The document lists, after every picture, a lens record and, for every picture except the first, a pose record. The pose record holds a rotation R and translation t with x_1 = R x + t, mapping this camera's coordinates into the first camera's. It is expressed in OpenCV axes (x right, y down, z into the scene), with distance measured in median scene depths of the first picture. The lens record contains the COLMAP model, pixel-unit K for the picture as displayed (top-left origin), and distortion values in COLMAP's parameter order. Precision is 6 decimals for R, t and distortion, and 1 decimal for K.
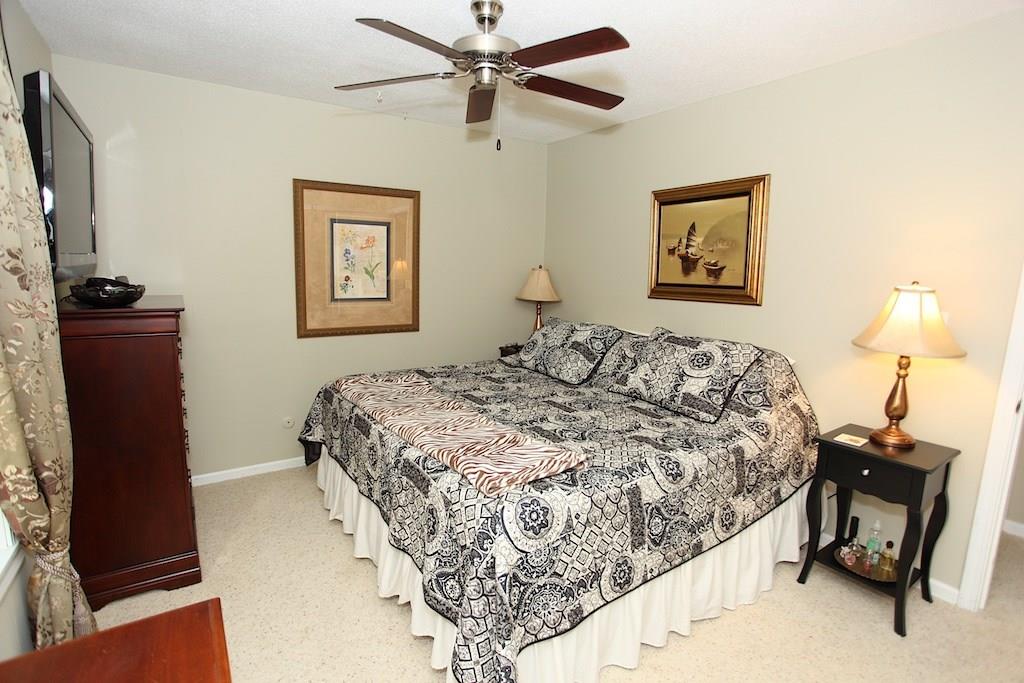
lens RADIAL K [[490.8, 0, 512.0], [0, 490.8, 341.5], [0, 0, 1]] dist [-0.062095, 0.000563]
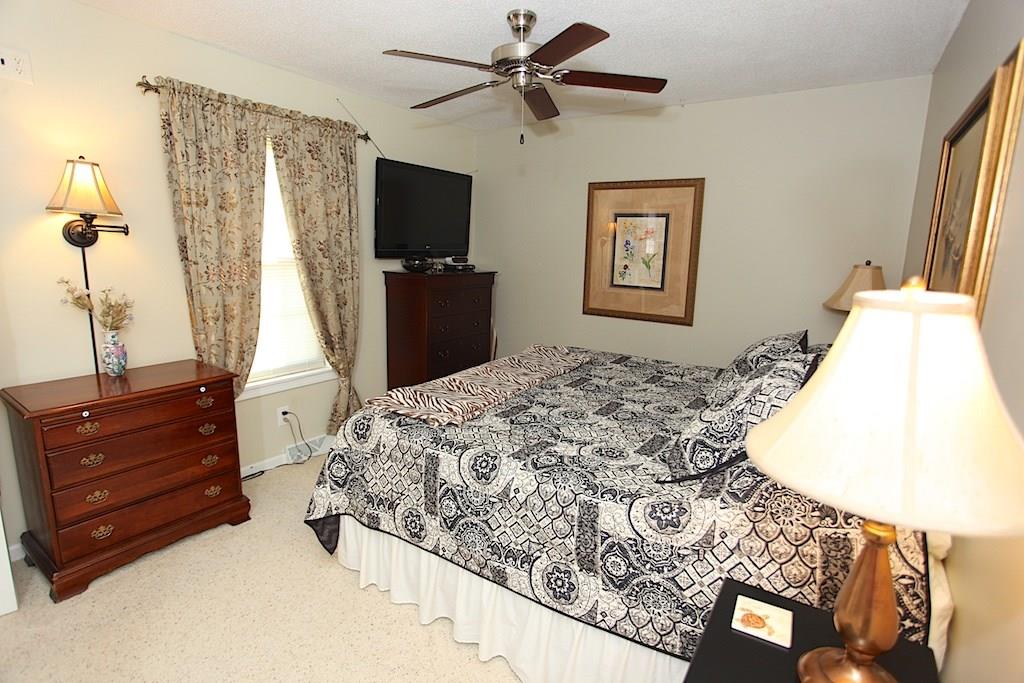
lens RADIAL K [[490.8, 0, 512.0], [0, 490.8, 341.5], [0, 0, 1]] dist [-0.062095, 0.000563]
pose [[0.377833, 0.162481, -0.911505, 1.018844], [-0.162134, 0.980880, 0.107641, -0.069758], [0.911567, 0.107115, 0.396953, 0.580520]]
